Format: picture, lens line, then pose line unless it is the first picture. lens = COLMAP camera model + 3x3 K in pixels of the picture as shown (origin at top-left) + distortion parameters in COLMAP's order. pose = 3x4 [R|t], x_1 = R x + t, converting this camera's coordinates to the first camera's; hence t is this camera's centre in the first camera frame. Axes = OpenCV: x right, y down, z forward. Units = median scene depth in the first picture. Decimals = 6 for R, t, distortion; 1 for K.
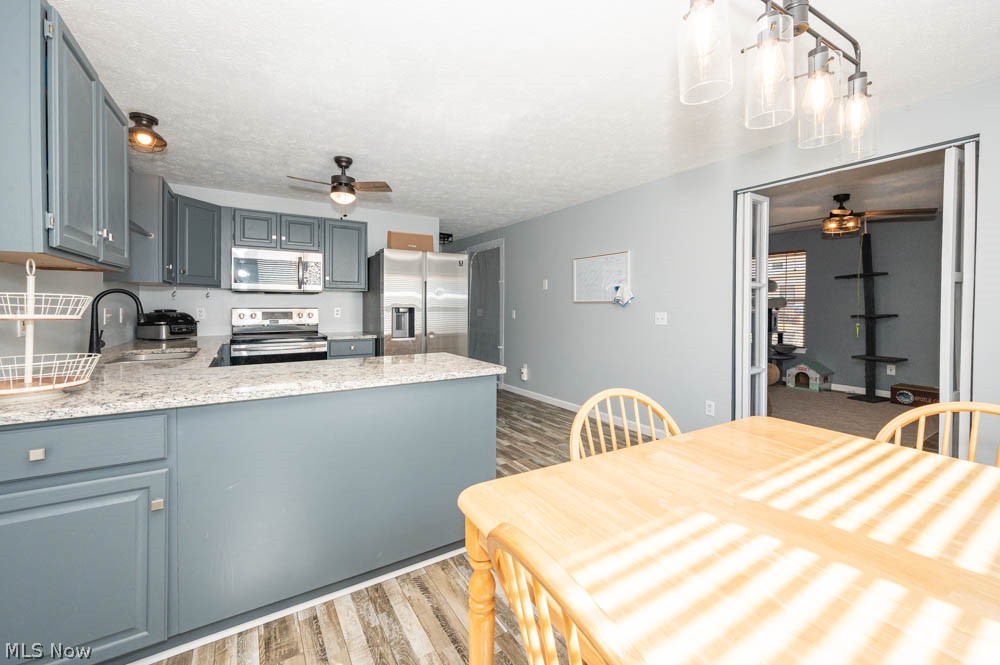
lens RADIAL K [[402.3, 0, 500.8], [0, 402.3, 307.6], [0, 0, 1]] dist [-0.001510, -0.000220]
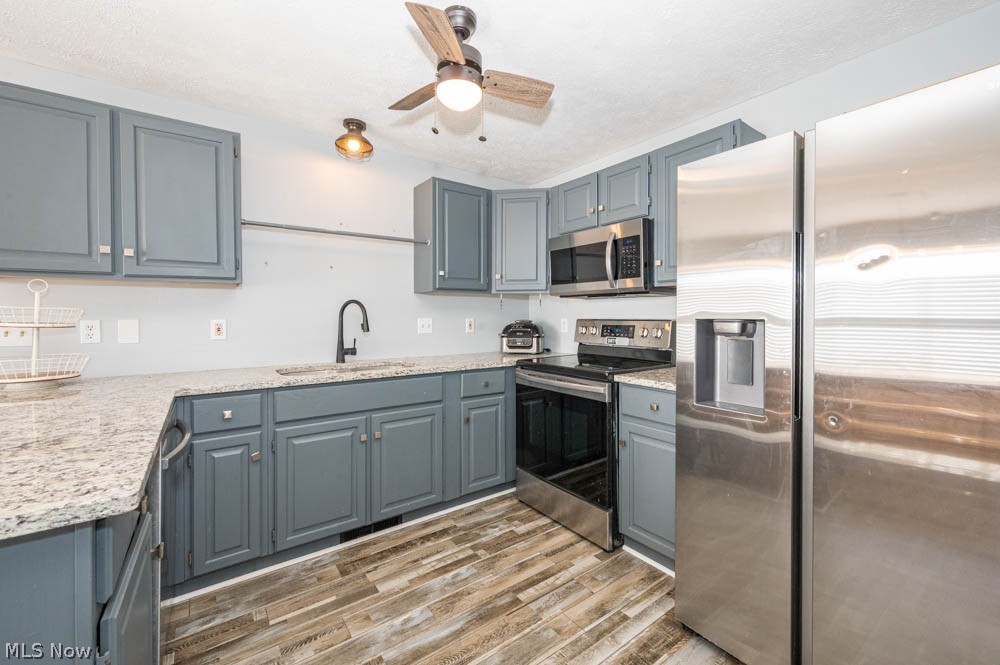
lens RADIAL K [[408.2, 0, 500.4], [0, 408.2, 318.9], [0, 0, 1]] dist [-0.000534, -0.000156]
pose [[0.053755, -0.000952, -0.998554, 0.088628], [-0.003098, 0.999995, -0.001120, 0.001436], [0.998549, 0.003154, 0.053752, 0.770464]]
